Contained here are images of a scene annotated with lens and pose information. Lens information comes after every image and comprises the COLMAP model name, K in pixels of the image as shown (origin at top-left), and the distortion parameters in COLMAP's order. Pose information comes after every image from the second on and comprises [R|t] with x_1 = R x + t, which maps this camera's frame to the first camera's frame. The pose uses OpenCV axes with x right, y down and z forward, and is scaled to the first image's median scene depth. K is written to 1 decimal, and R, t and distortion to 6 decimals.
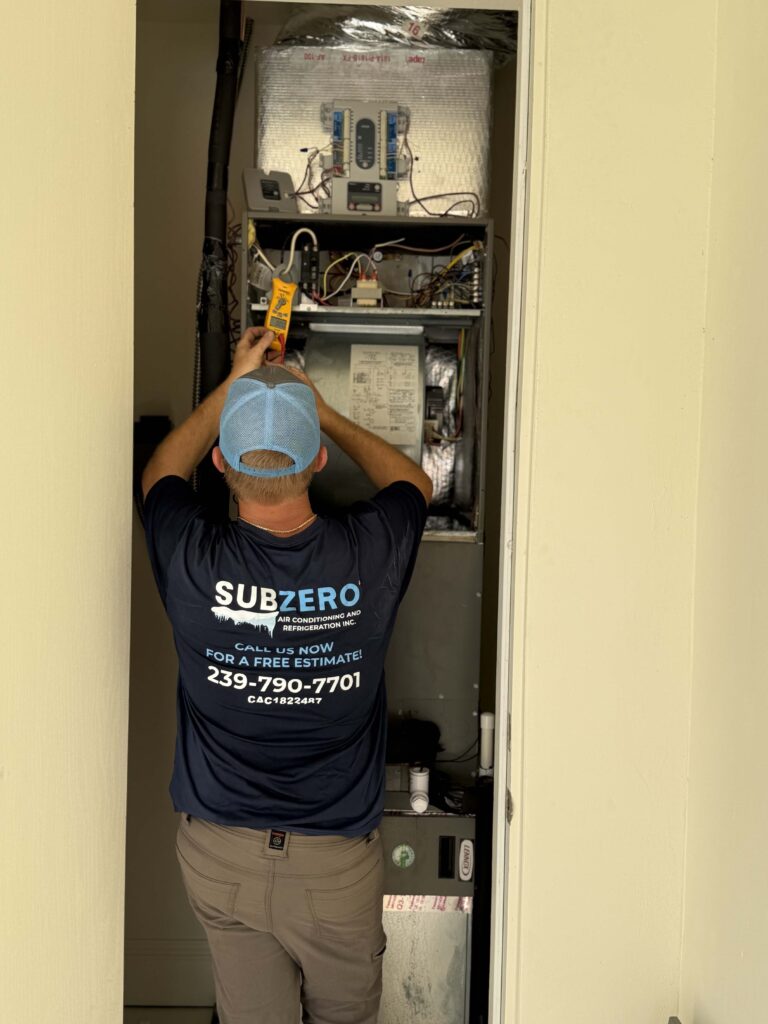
lens RADIAL K [[767.3, 0, 384.0], [0, 767.3, 512.0], [0, 0, 1]] dist [0.141220, -0.079215]
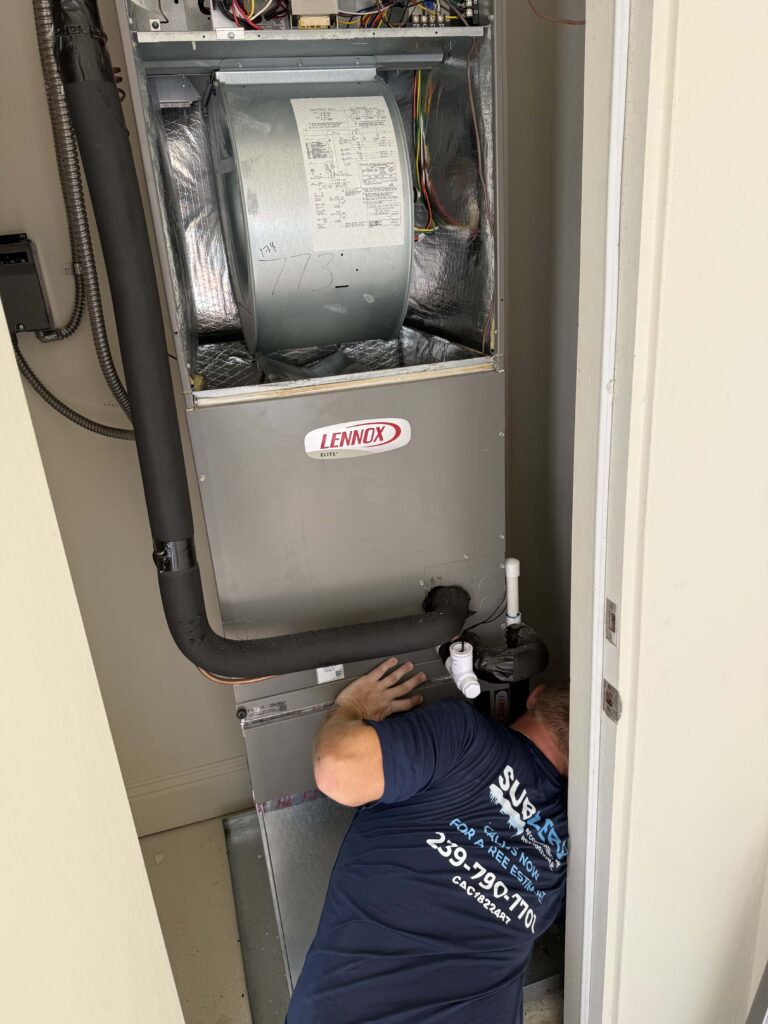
lens RADIAL K [[660.0, 0, 381.1], [0, 660.0, 485.2], [0, 0, 1]] dist [-0.001636, -0.000718]
pose [[0.972625, -0.165404, 0.163226, -0.119744], [0.112939, 0.950330, 0.290032, -0.054930], [-0.203090, -0.263658, 0.942995, 0.358847]]
